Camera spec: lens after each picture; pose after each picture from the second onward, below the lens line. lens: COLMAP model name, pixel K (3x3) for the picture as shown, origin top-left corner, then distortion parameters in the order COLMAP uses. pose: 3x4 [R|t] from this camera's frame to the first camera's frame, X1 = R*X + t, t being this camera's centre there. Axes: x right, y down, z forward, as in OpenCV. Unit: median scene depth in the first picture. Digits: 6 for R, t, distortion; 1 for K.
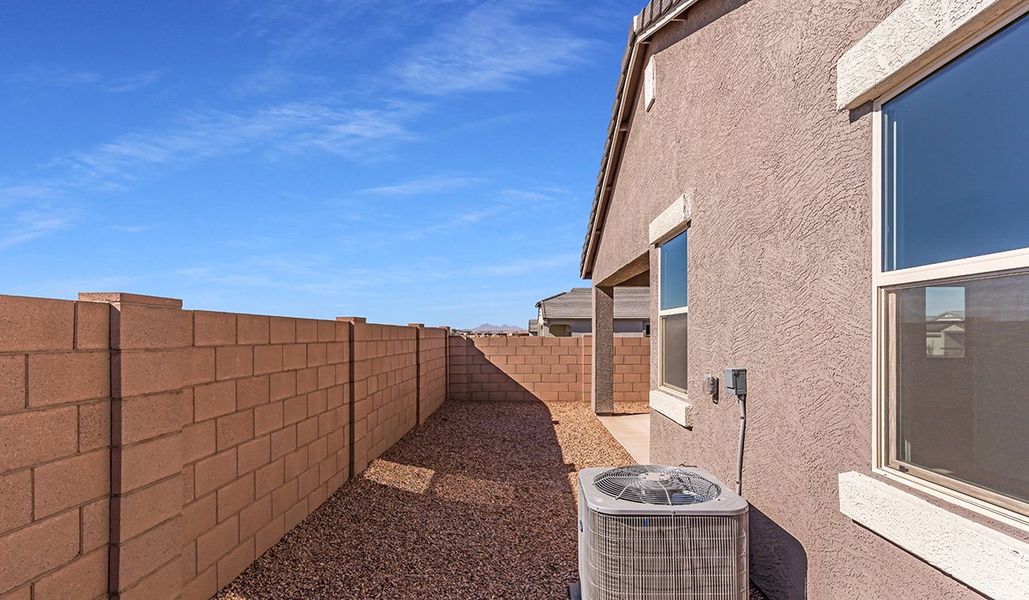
lens RADIAL K [[495.8, 0, 515.6], [0, 495.8, 337.3], [0, 0, 1]] dist [0.000481, -0.000017]
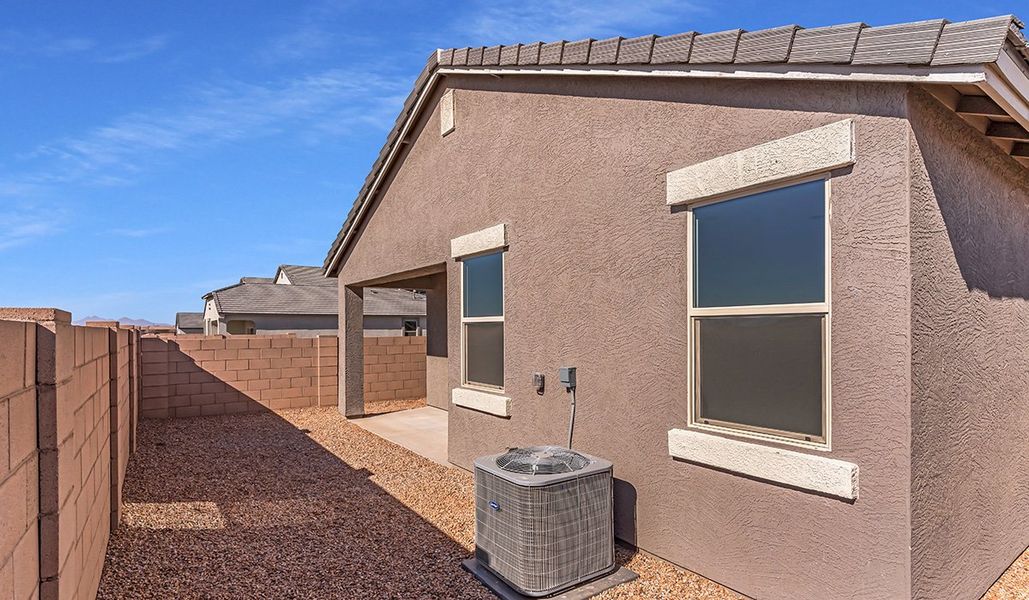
lens RADIAL K [[515.9, 0, 517.2], [0, 515.9, 332.3], [0, 0, 1]] dist [-0.002671, -0.000181]
pose [[0.801117, -0.007518, 0.598461, -0.483518], [0.007203, 0.999970, 0.002920, -0.035018], [-0.598465, 0.001971, 0.801147, -0.029182]]
